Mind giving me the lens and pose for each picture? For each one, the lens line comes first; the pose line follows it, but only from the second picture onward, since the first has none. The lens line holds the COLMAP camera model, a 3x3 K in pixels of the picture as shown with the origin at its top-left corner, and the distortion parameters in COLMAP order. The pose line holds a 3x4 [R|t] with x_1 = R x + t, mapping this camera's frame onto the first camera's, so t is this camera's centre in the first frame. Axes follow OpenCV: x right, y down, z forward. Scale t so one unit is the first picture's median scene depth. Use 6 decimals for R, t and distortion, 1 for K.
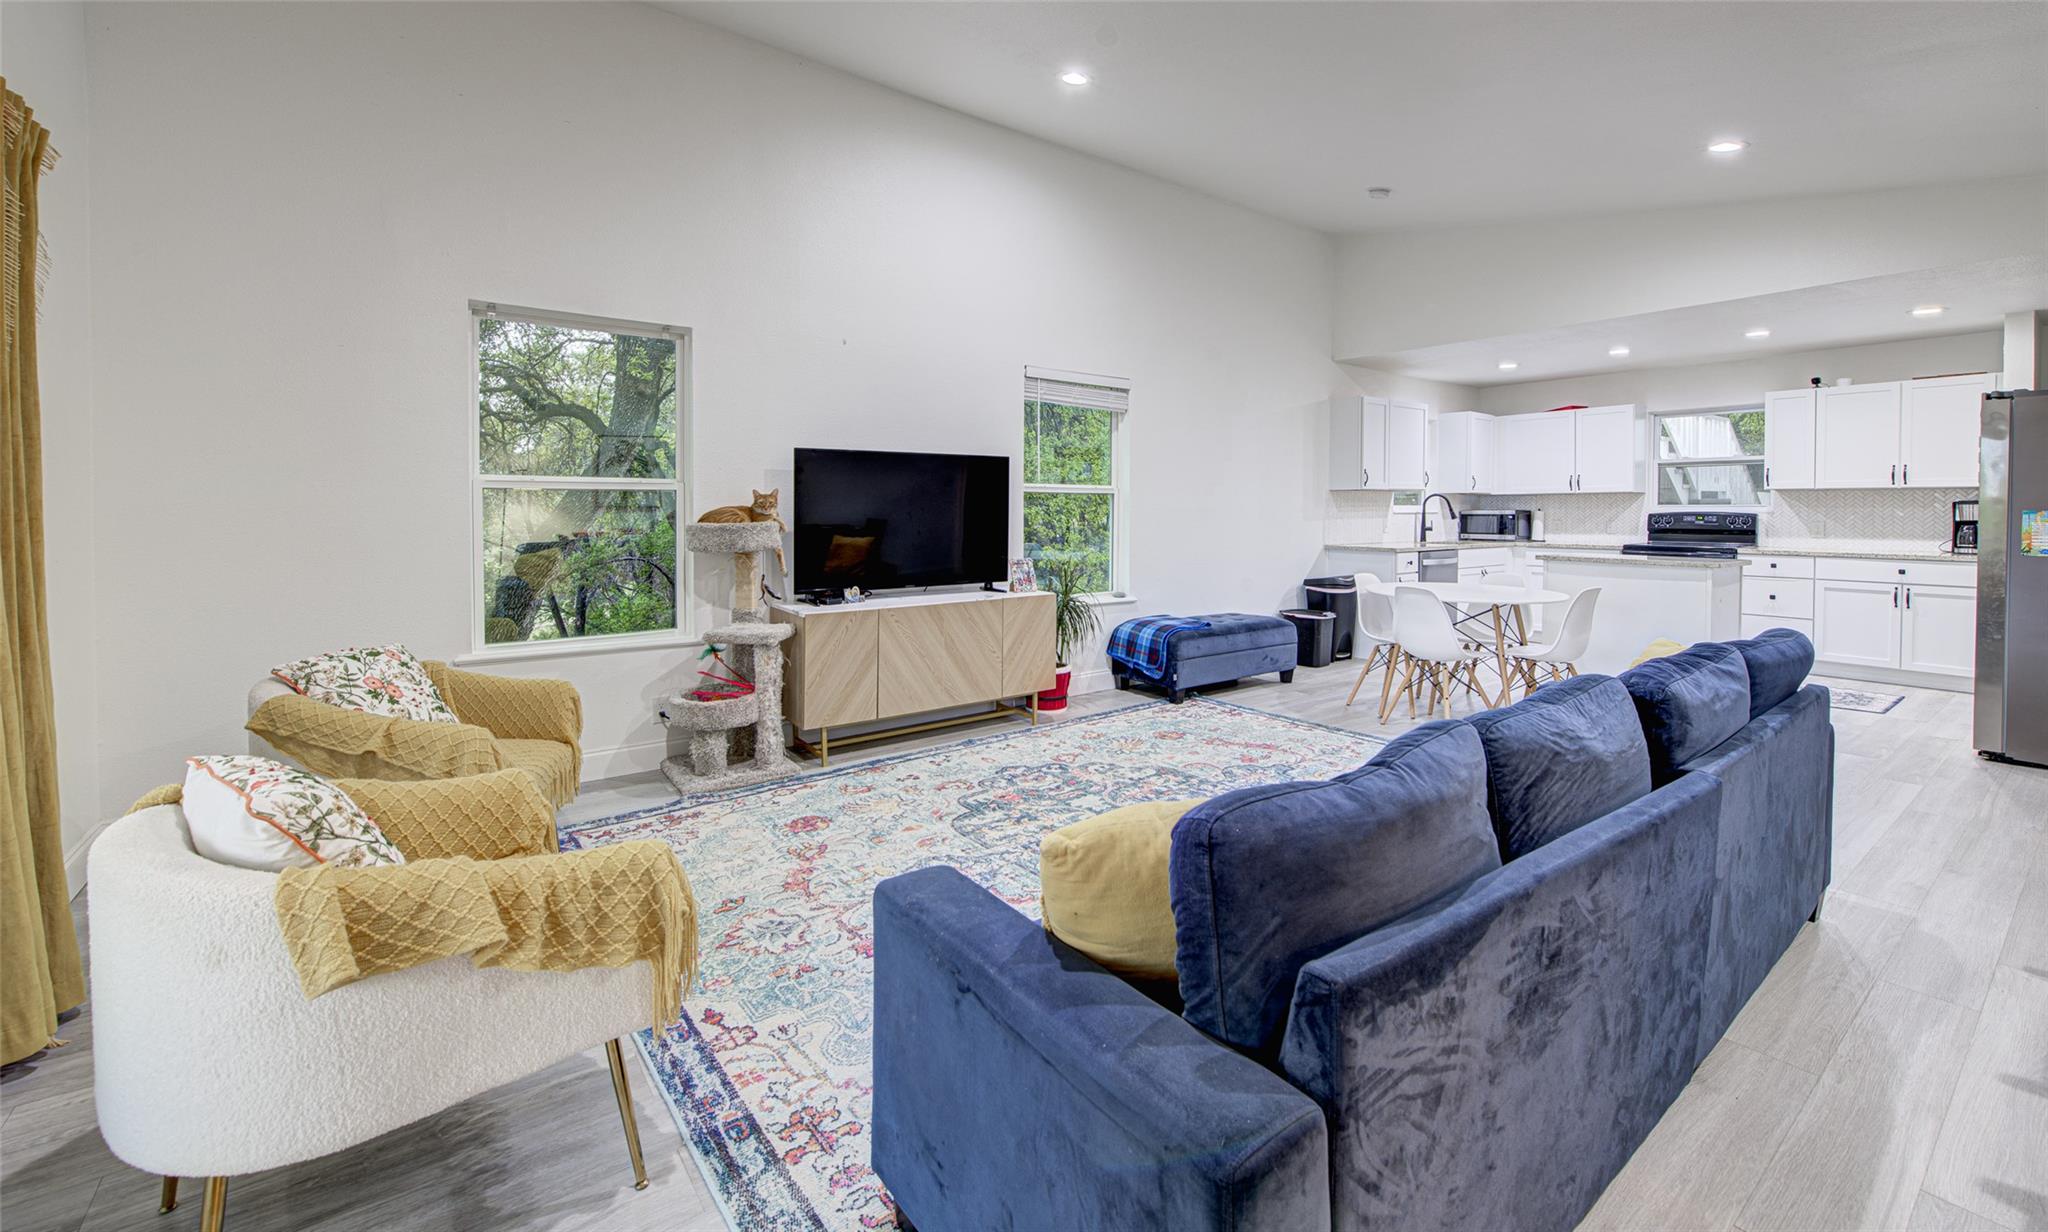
lens RADIAL K [[852.4, 0, 1047.9], [0, 852.4, 522.6], [0, 0, 1]] dist [-0.000115, -0.000009]
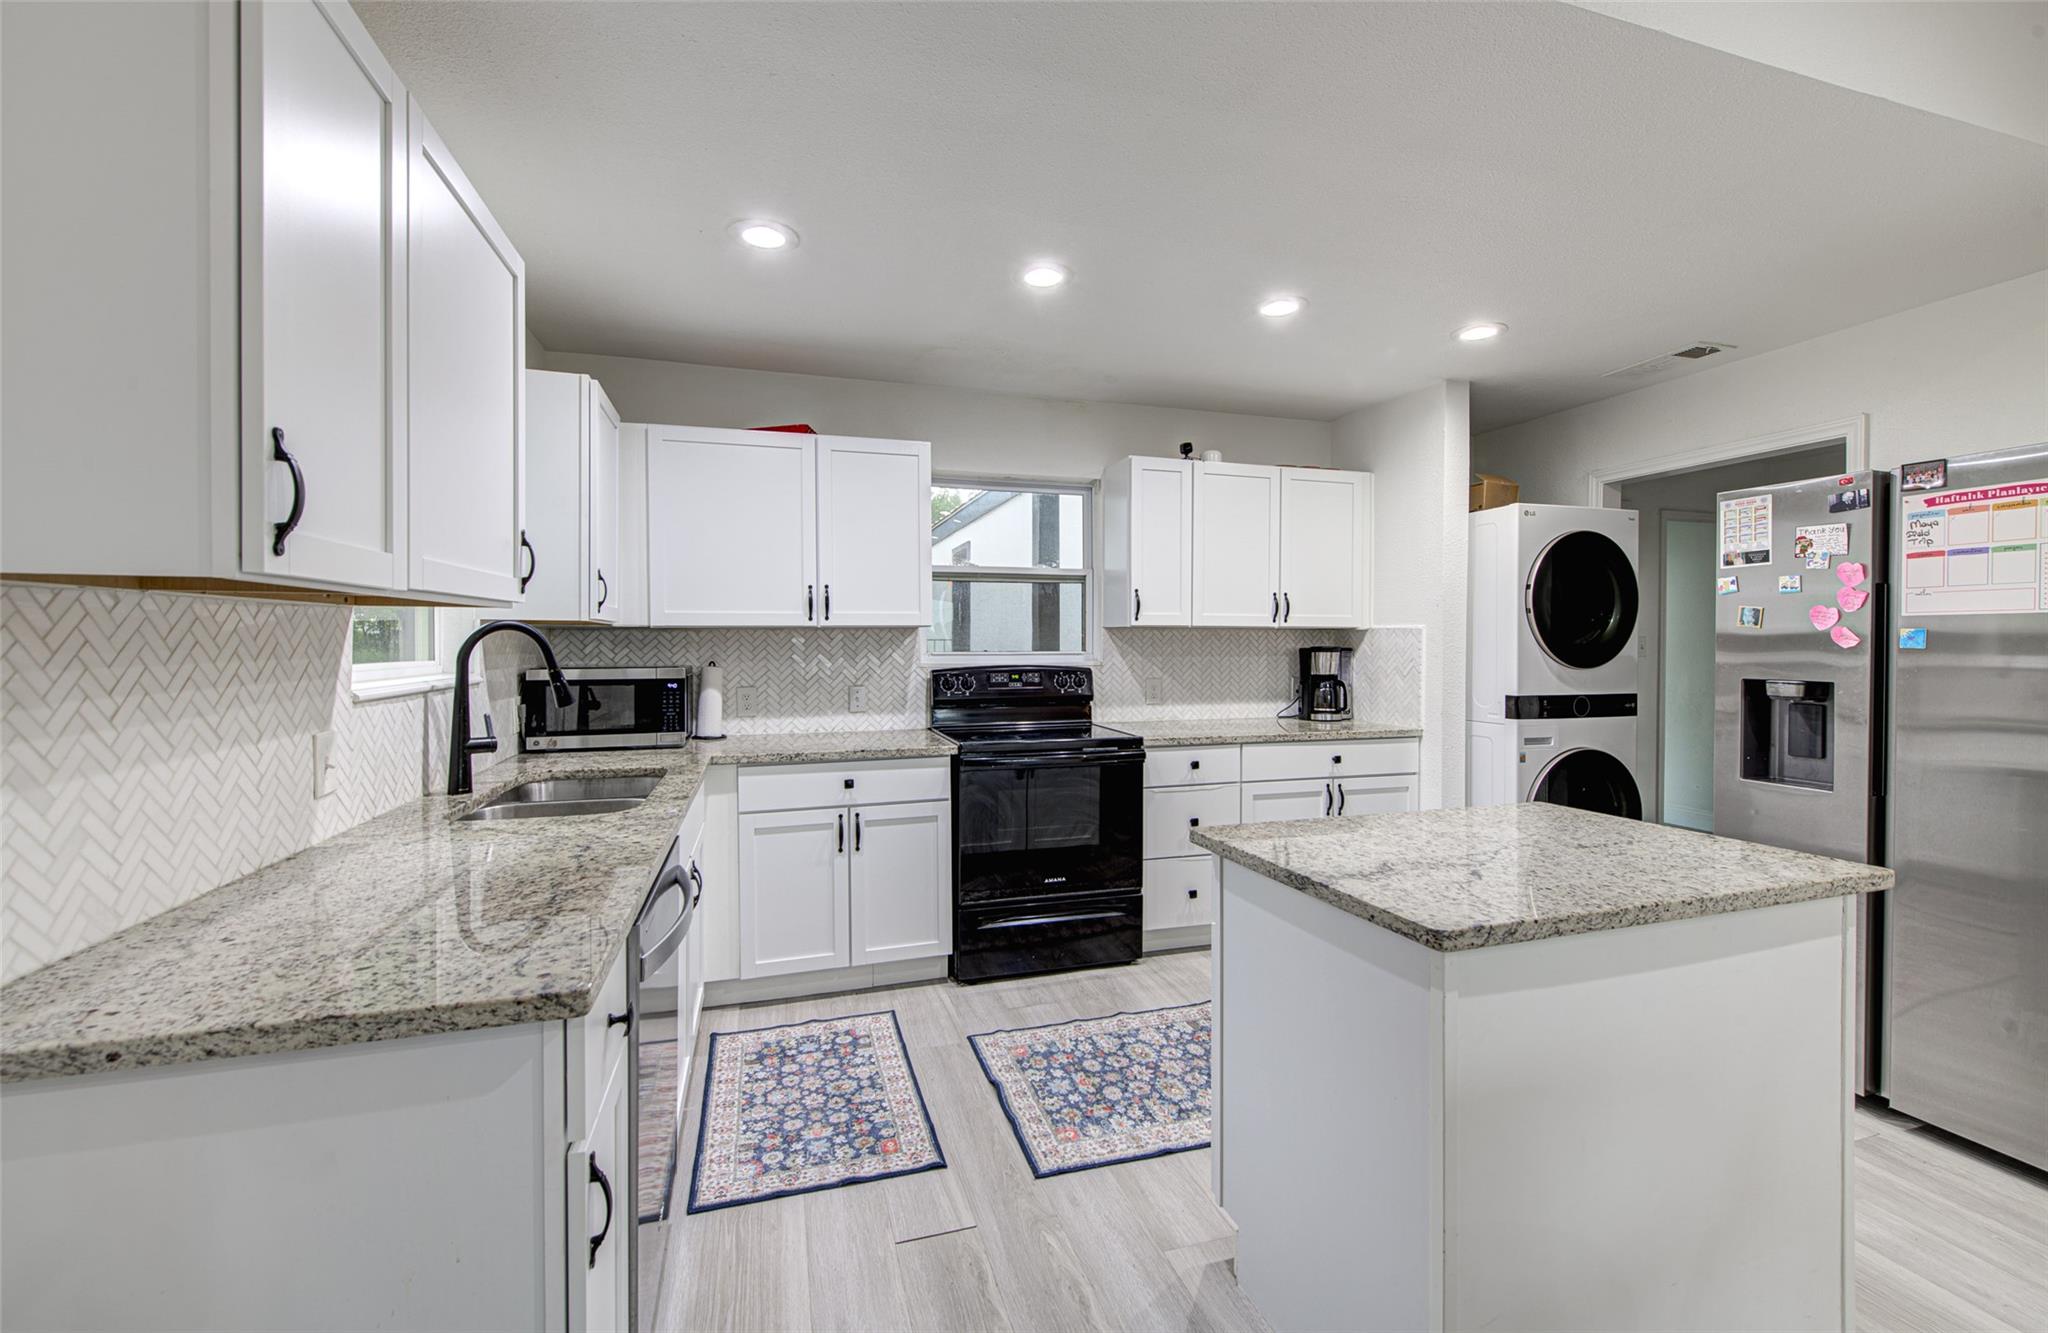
lens RADIAL K [[810.9, 0, 1026.3], [0, 810.9, 655.8], [0, 0, 1]] dist [-0.004426, -0.000130]
pose [[0.356113, -0.016119, 0.934304, 0.297196], [0.017362, 0.999793, 0.010632, -0.025072], [-0.934282, 0.012435, 0.356319, 0.836770]]
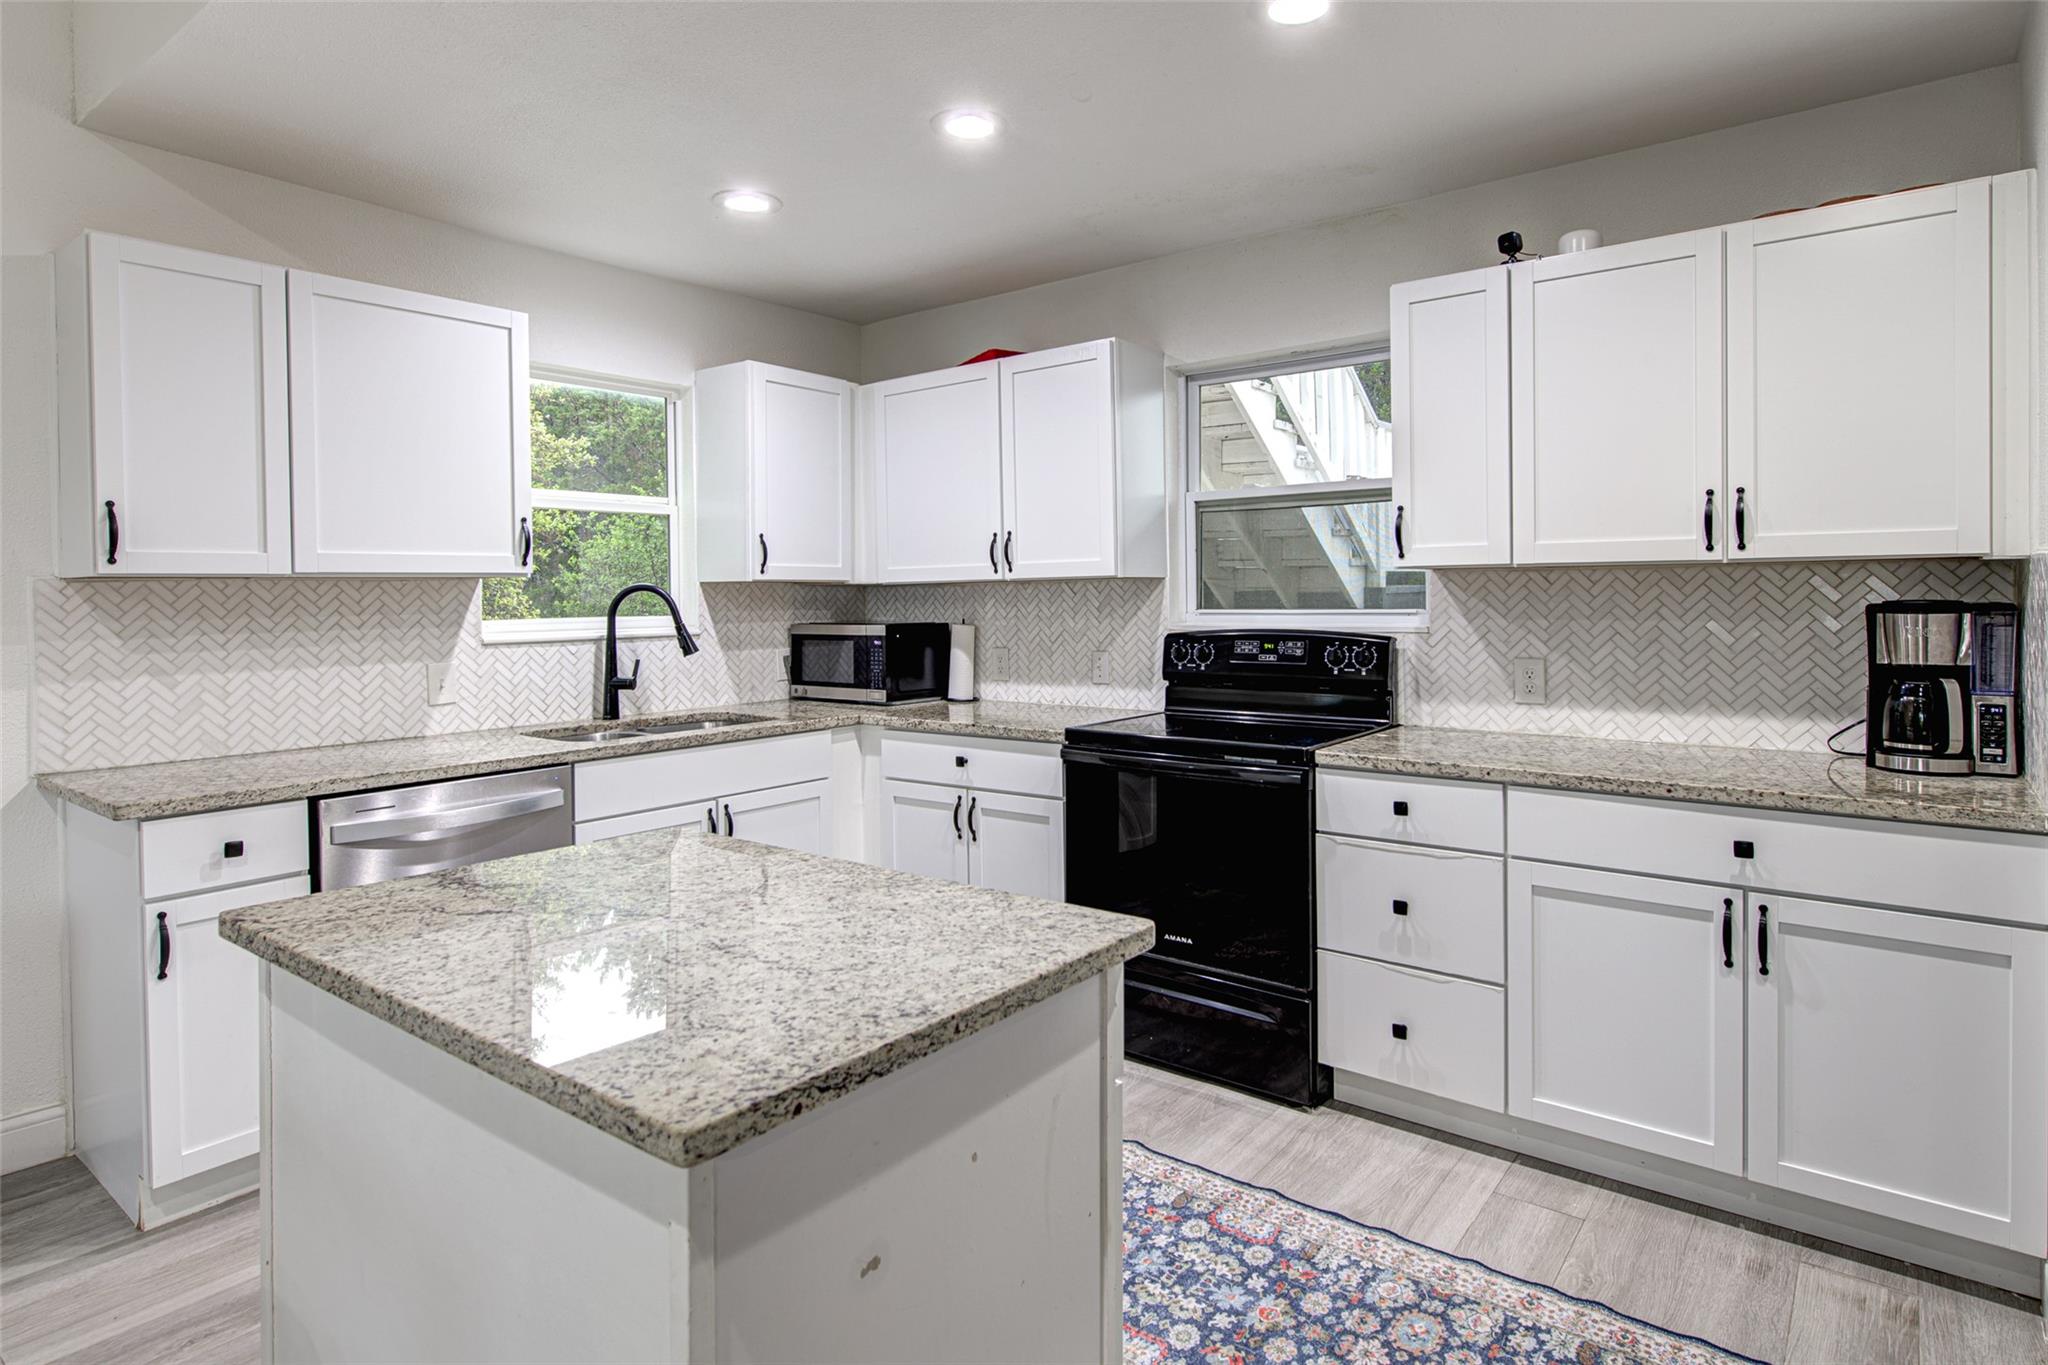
lens RADIAL K [[1114.3, 0, 1021.6], [0, 1114.3, 605.3], [0, 0, 1]] dist [0.004606, 0.000115]
pose [[0.969314, -0.013623, 0.245446, 0.561165], [0.015763, 0.999853, -0.006759, -0.022371], [-0.245318, 0.010421, 0.969387, 0.577556]]
